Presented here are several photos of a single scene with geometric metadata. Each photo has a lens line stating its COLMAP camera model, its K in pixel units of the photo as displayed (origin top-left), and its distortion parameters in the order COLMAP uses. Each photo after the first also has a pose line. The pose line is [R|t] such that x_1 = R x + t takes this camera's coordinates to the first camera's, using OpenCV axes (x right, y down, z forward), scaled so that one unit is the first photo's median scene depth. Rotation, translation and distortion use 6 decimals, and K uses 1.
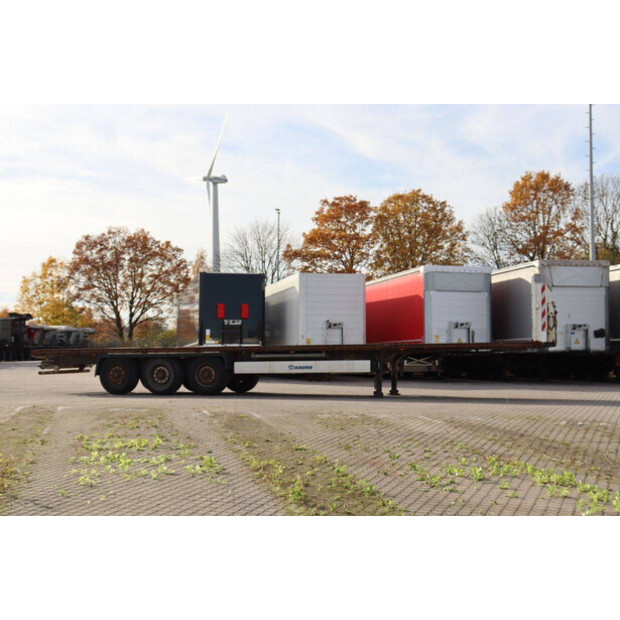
lens RADIAL K [[886.8, 0, 311.7], [0, 886.8, 298.7], [0, 0, 1]] dist [0.070751, 0.037588]
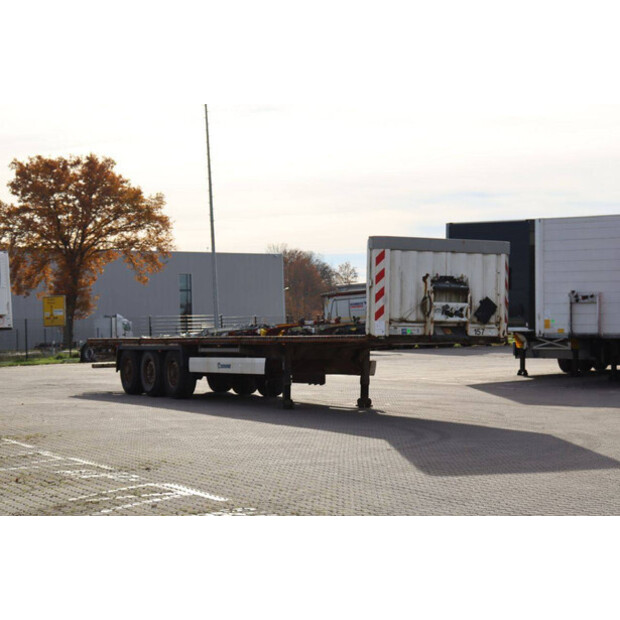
lens RADIAL K [[1470.5, 0, 310.0], [0, 1470.5, 310.0], [0, 0, 1]] dist [0.373990, 0.001646]
pose [[0.724453, -0.008855, -0.689267, 0.210212], [0.045556, 0.998346, 0.035056, -0.002757], [0.687817, -0.056797, 0.723659, 0.030231]]
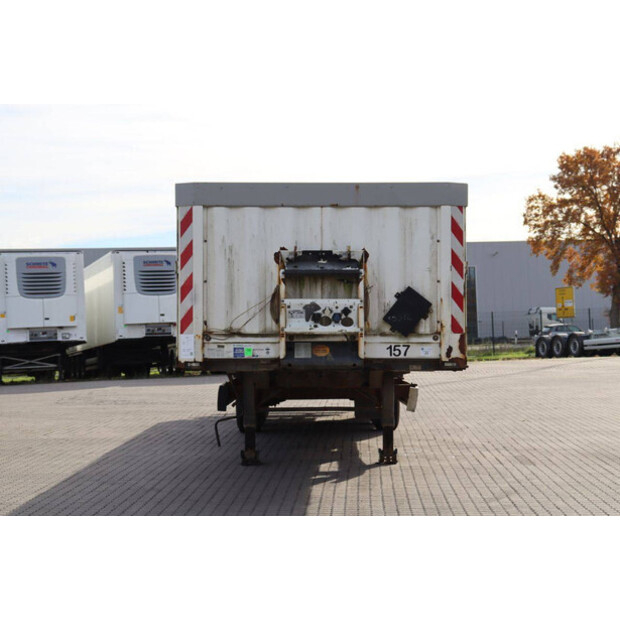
lens RADIAL K [[1304.4, 0, 310.0], [0, 1304.4, 310.0], [0, 0, 1]] dist [0.382120, 0.074857]
pose [[0.324634, -0.012624, -0.945755, 0.170762], [0.077721, 0.996885, 0.013371, 0.004893], [0.942641, -0.077846, 0.324604, 0.181763]]
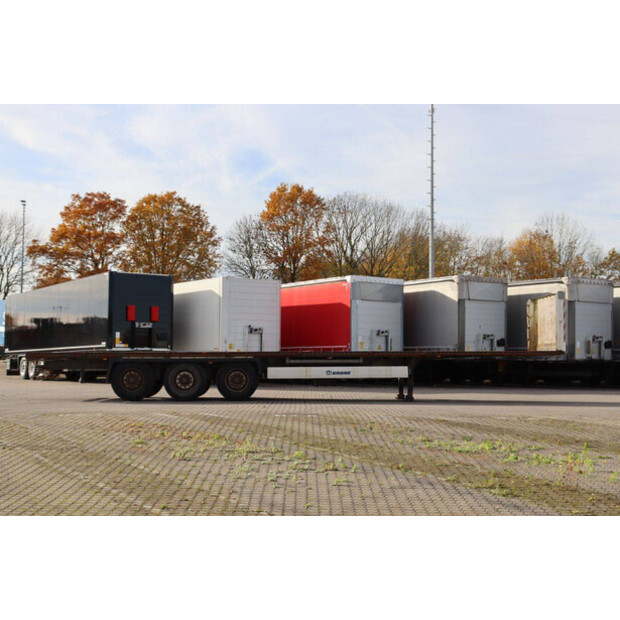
lens RADIAL K [[894.7, 0, 310.0], [0, 894.7, 310.0], [0, 0, 1]] dist [0.125822, -0.006011]
pose [[0.932577, 0.028111, 0.359875, -0.095810], [-0.031406, 0.999501, 0.003311, 0.000483], [-0.359602, -0.014390, 0.932995, 0.009948]]
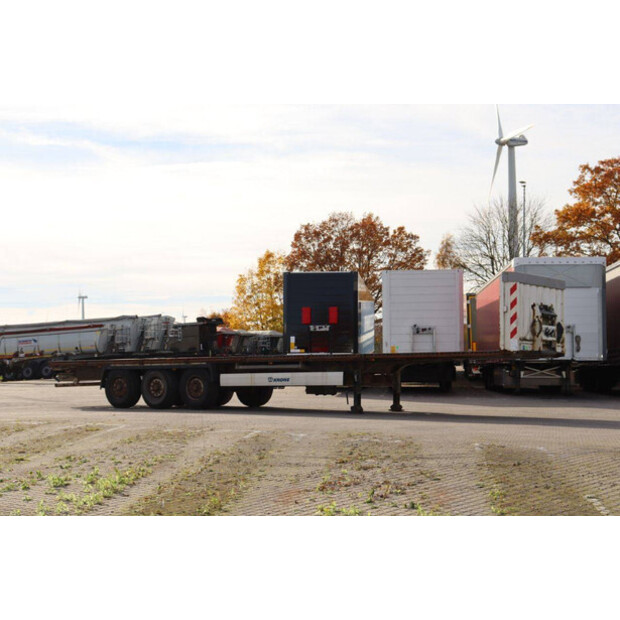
lens RADIAL K [[1106.5, 0, 310.0], [0, 1106.5, 310.0], [0, 0, 1]] dist [0.204660, 0.125849]
pose [[0.951783, -0.018611, -0.306208, 0.084725], [0.023412, 0.999654, 0.012015, -0.001757], [0.305879, -0.018605, 0.951889, -0.018362]]
